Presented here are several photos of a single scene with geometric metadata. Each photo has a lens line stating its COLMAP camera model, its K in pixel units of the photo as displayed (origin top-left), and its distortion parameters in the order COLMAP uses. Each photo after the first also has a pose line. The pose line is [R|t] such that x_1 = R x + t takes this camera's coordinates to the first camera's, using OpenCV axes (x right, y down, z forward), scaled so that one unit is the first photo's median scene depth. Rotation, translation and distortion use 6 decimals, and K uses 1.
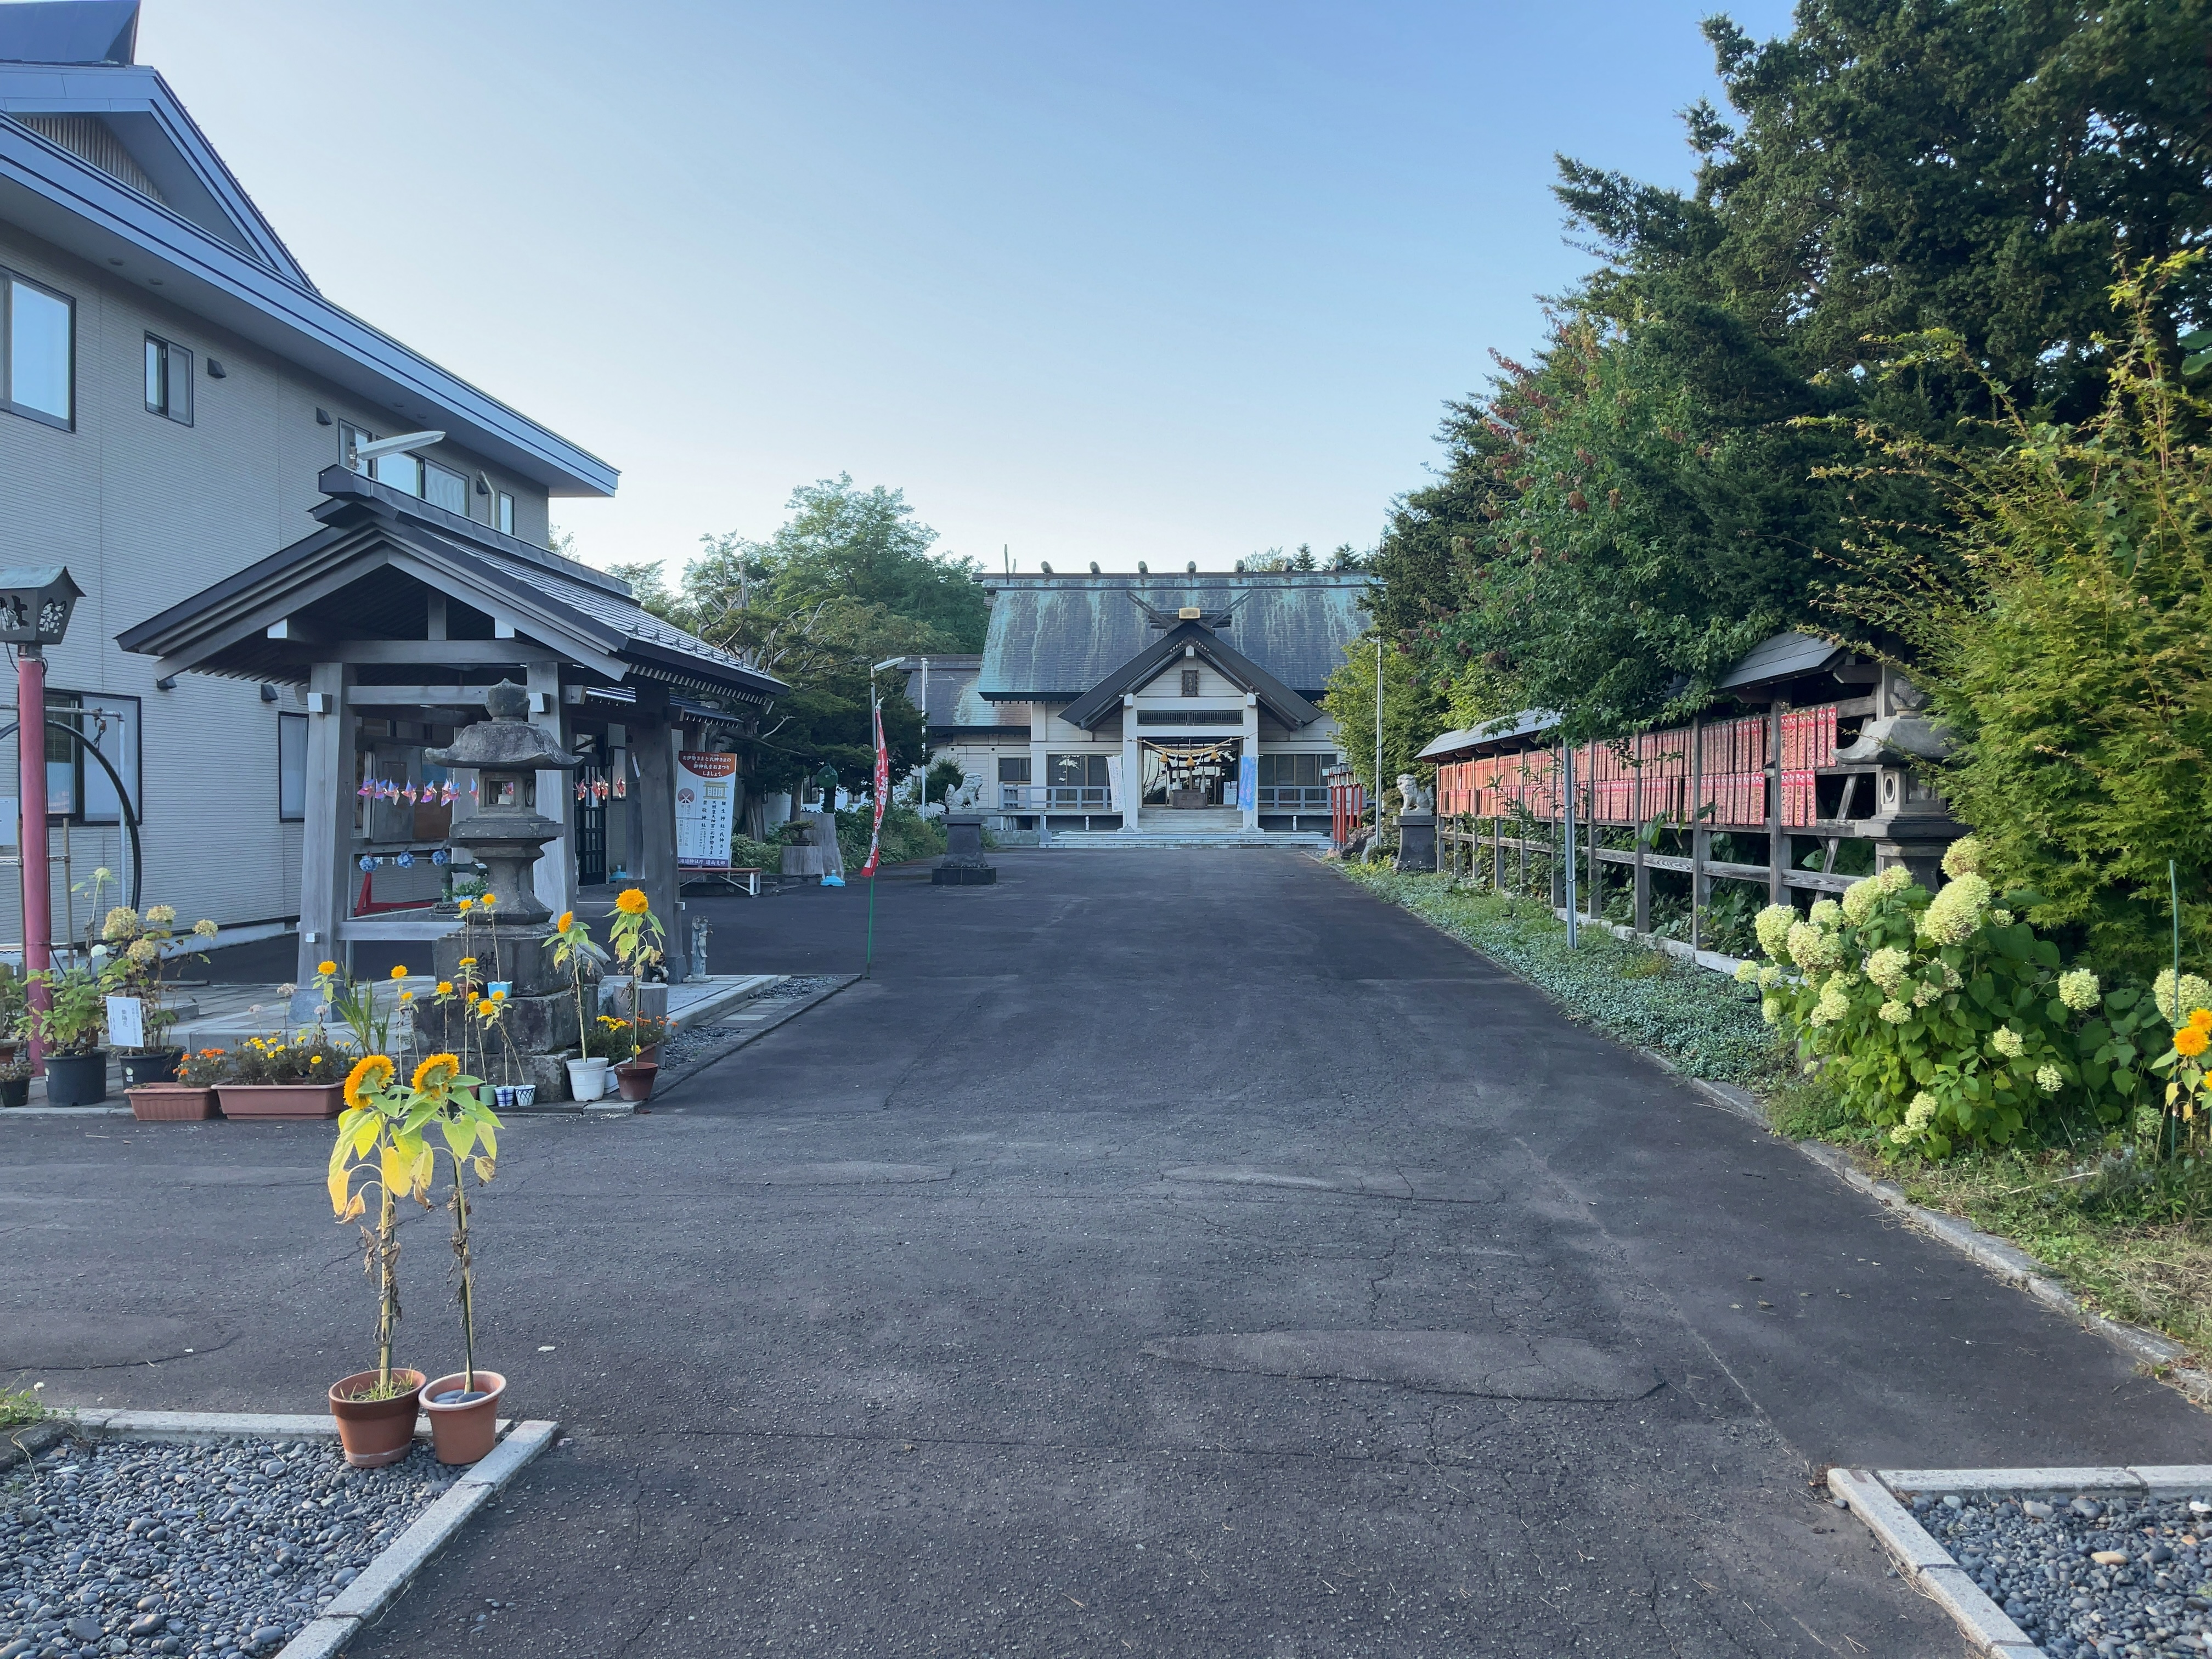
lens RADIAL K [[1659.9, 0, 1106.0], [0, 1659.9, 829.5], [0, 0, 1]] dist [0.092438, -0.137872]
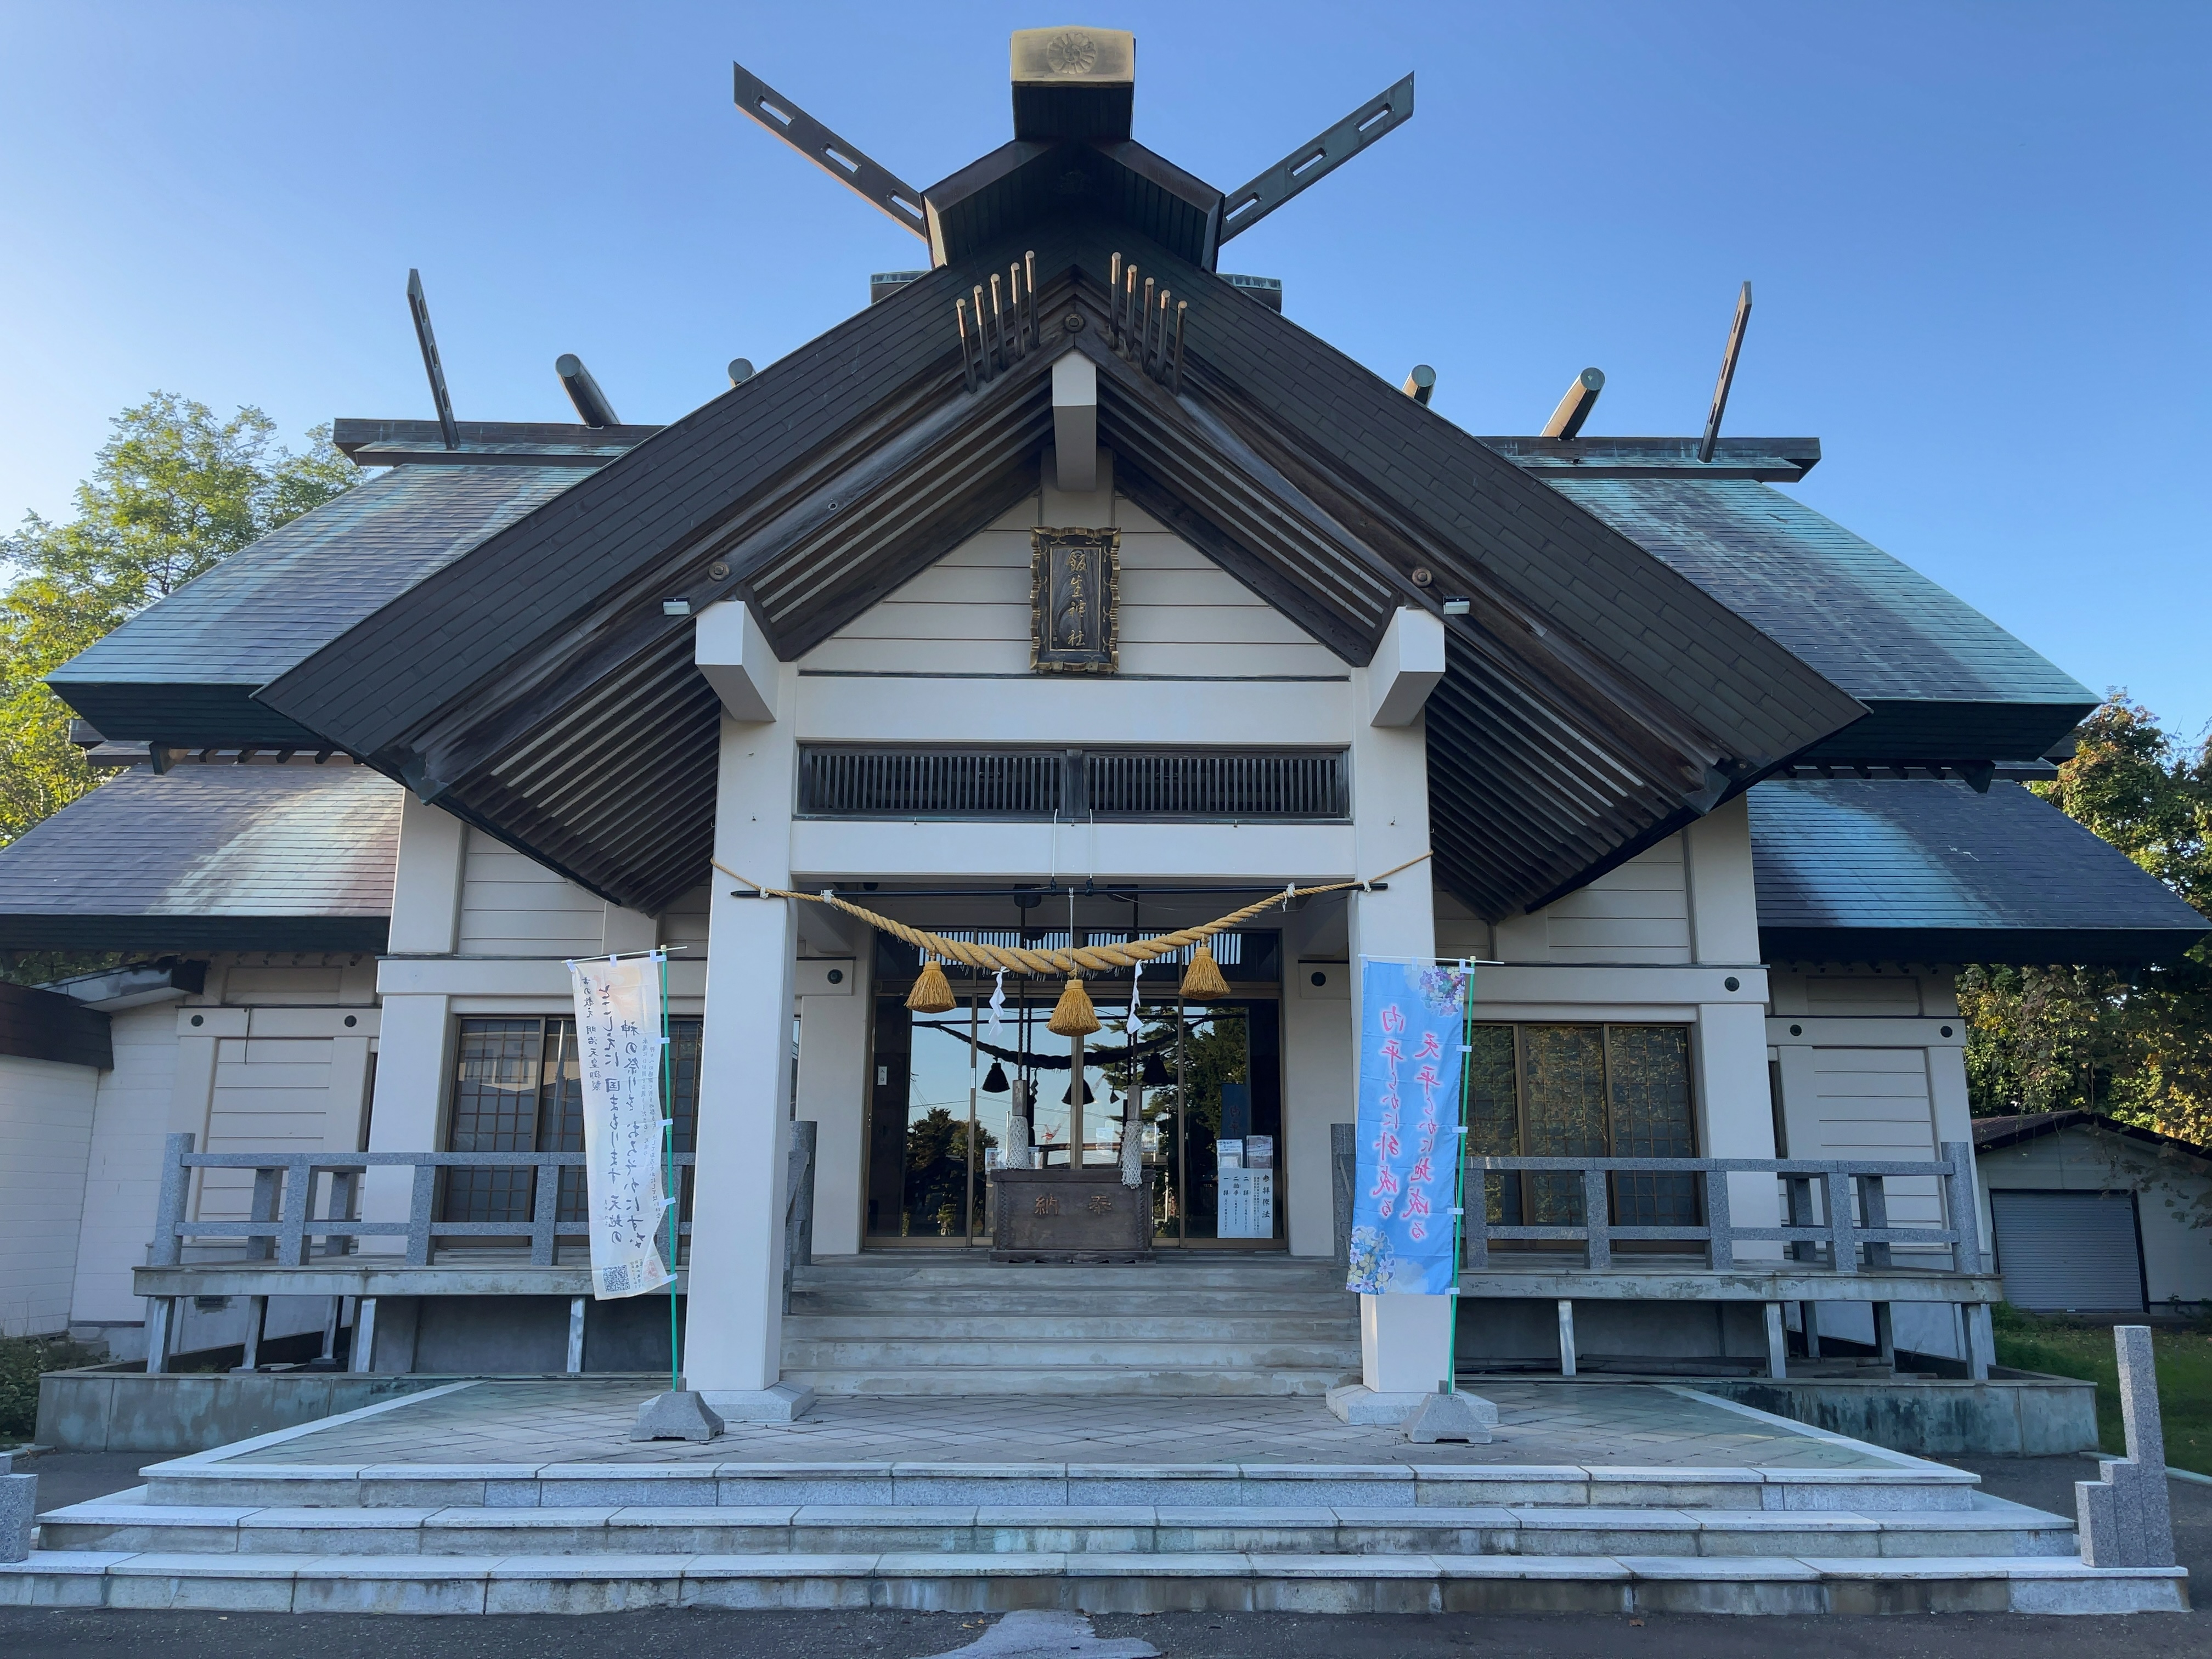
lens RADIAL K [[1659.9, 0, 1106.0], [0, 1659.9, 829.5], [0, 0, 1]] dist [0.092438, -0.137872]
pose [[0.997275, 0.020910, 0.070755, 0.040862], [-0.003963, 0.972798, -0.231622, -0.017537], [-0.073673, 0.230710, 0.970229, 0.814503]]
